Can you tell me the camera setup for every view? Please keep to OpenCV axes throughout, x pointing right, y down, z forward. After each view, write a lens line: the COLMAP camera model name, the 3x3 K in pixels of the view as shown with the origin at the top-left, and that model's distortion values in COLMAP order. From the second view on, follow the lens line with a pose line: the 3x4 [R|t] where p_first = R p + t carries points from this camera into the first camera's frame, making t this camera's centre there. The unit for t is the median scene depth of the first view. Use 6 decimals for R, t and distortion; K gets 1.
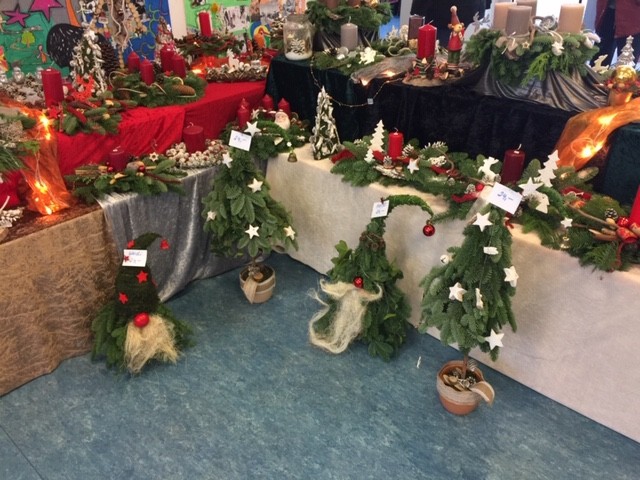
lens RADIAL K [[547.4, 0, 319.3], [0, 547.4, 238.6], [0, 0, 1]] dist [0.044799, -0.050450]
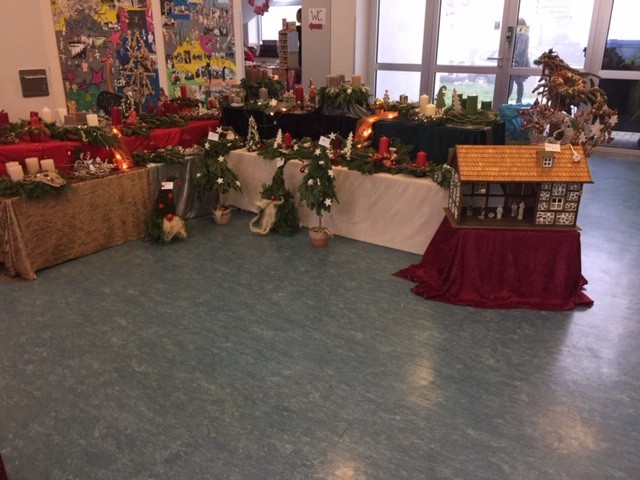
lens RADIAL K [[547.4, 0, 320.4], [0, 547.4, 242.1], [0, 0, 1]] dist [0.044799, -0.050450]
pose [[0.989940, -0.042607, 0.134917, -0.037003], [0.063868, 0.985466, -0.157409, 0.559562], [-0.126249, 0.164442, 0.978274, -1.016185]]
